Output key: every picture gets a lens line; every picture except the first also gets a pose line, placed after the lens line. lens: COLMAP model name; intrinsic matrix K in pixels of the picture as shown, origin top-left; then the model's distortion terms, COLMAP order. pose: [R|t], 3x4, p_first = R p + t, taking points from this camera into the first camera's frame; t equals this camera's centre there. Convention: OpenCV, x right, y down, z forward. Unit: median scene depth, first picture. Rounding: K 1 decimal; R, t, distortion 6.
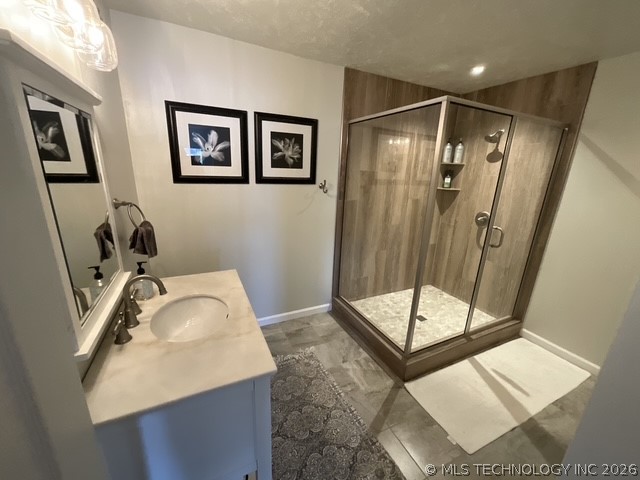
lens RADIAL K [[259.8, 0, 320.1], [0, 259.8, 239.9], [0, 0, 1]] dist [-0.000337, 0.000989]
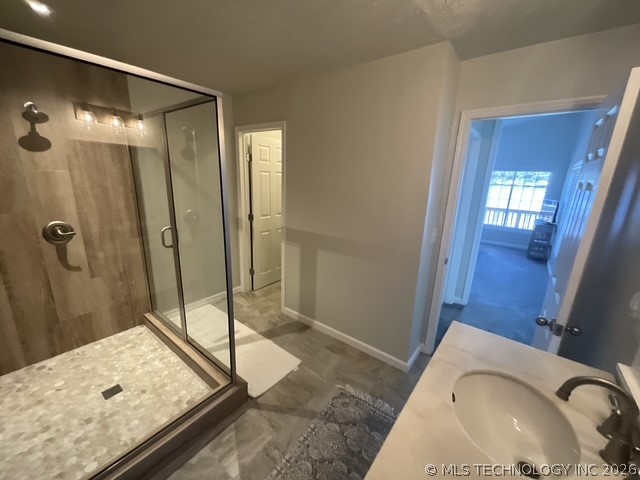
lens RADIAL K [[259.8, 0, 319.7], [0, 259.8, 241.4], [0, 0, 1]] dist [-0.000337, 0.000989]
pose [[-0.444598, -0.273365, 0.852997, -0.388818], [0.187059, 0.902960, 0.386875, -0.254306], [-0.875981, 0.331564, -0.350318, 0.812333]]
